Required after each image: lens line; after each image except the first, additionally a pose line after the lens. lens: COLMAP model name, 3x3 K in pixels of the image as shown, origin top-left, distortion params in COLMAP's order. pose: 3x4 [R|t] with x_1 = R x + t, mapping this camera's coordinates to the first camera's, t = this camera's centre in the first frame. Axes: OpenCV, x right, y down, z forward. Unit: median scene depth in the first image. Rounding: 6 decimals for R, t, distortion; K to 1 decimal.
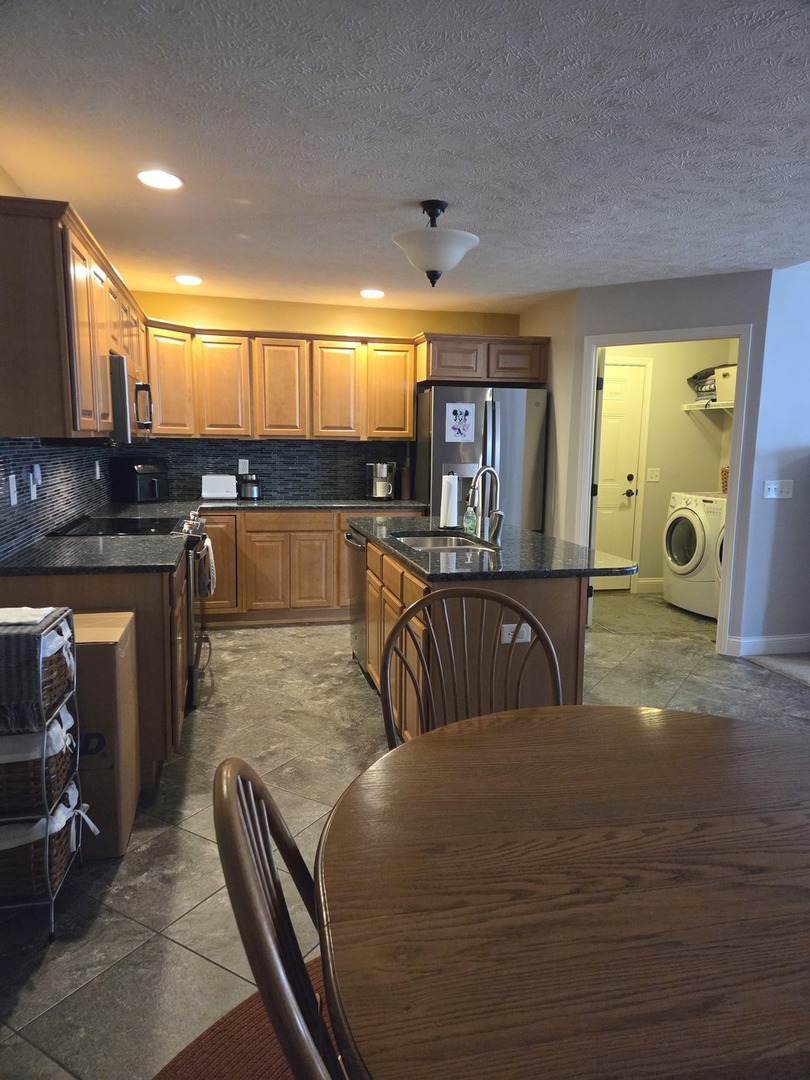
lens RADIAL K [[711.2, 0, 405.0], [0, 711.2, 540.0], [0, 0, 1]] dist [0.096484, -0.000407]
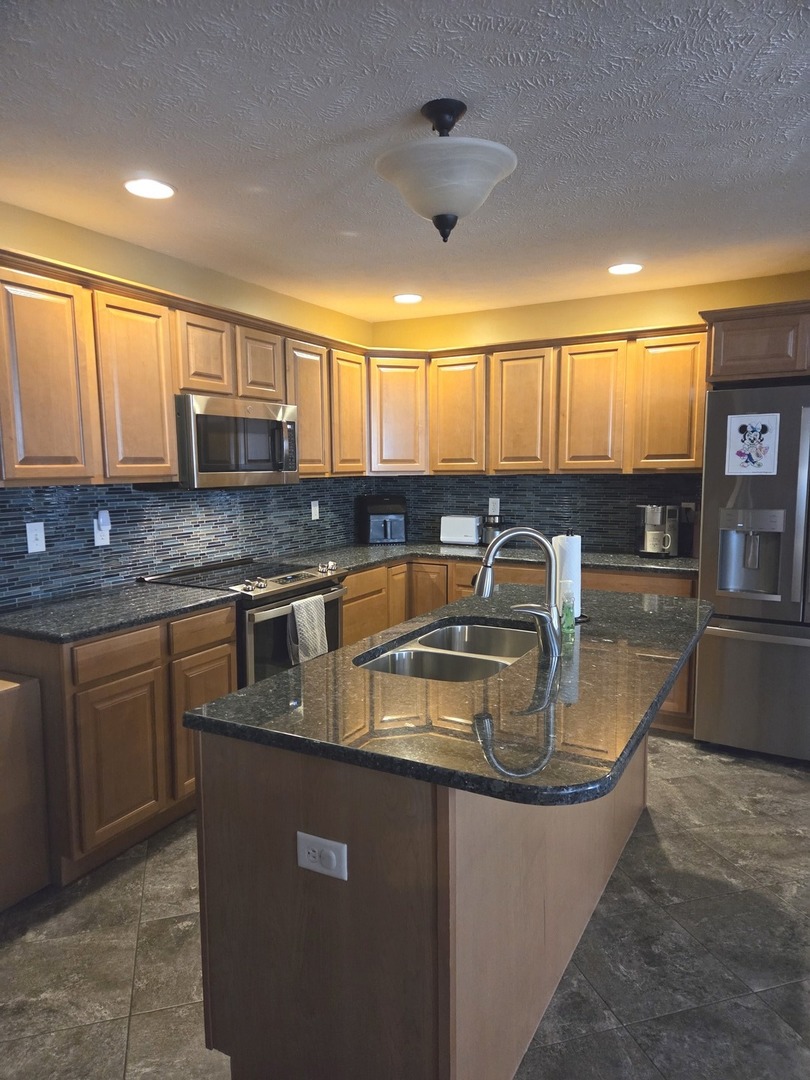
lens RADIAL K [[710.8, 0, 402.3], [0, 710.8, 551.1], [0, 0, 1]] dist [0.039776, -0.002184]
pose [[0.746944, 0.061497, -0.662037, 0.267153], [-0.075809, 0.997097, 0.007090, -0.050738], [0.660551, 0.044892, 0.749438, 0.318861]]
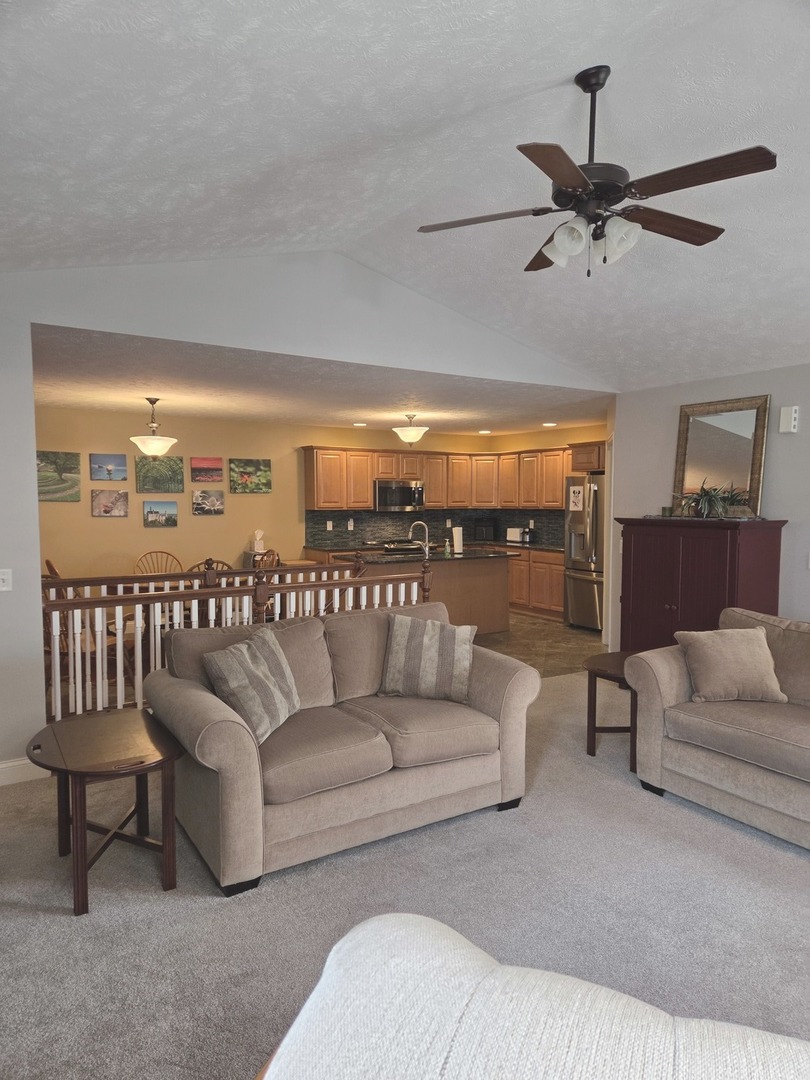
lens RADIAL K [[711.2, 0, 405.0], [0, 711.2, 540.0], [0, 0, 1]] dist [0.096484, -0.000407]
pose [[0.325565, 0.043853, -0.944502, 1.402976], [-0.128995, 0.991644, 0.001578, -0.028460], [0.936679, 0.121322, 0.328502, 0.147841]]
